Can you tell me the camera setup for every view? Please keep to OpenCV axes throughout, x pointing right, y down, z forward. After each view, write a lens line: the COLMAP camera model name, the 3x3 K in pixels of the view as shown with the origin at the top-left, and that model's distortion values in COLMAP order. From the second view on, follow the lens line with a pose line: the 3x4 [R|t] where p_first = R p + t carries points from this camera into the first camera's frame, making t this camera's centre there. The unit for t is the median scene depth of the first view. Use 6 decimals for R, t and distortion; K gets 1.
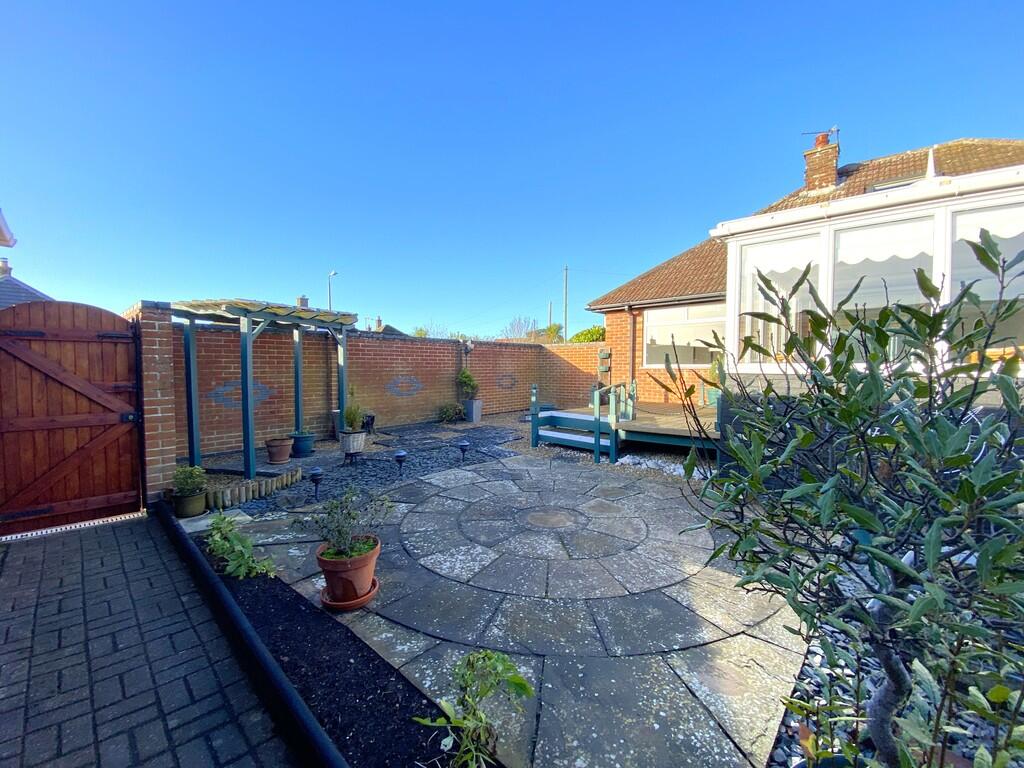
lens RADIAL K [[411.7, 0, 510.9], [0, 411.7, 382.0], [0, 0, 1]] dist [0.000010, 0.000000]
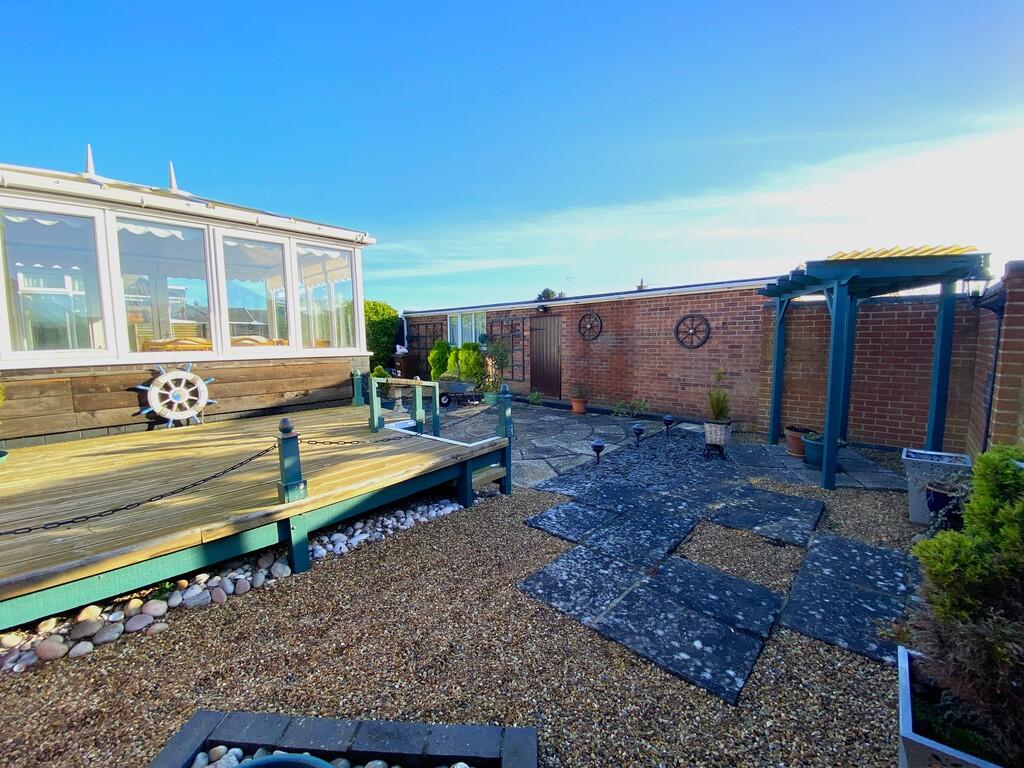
lens RADIAL K [[411.7, 0, 512.8], [0, 411.7, 383.5], [0, 0, 1]] dist [0.000010, 0.000000]
pose [[-0.999920, 0.007559, 0.010113, 0.058786], [0.008919, 0.989822, 0.142034, -0.106542], [-0.008936, 0.142113, -0.989810, 2.146231]]
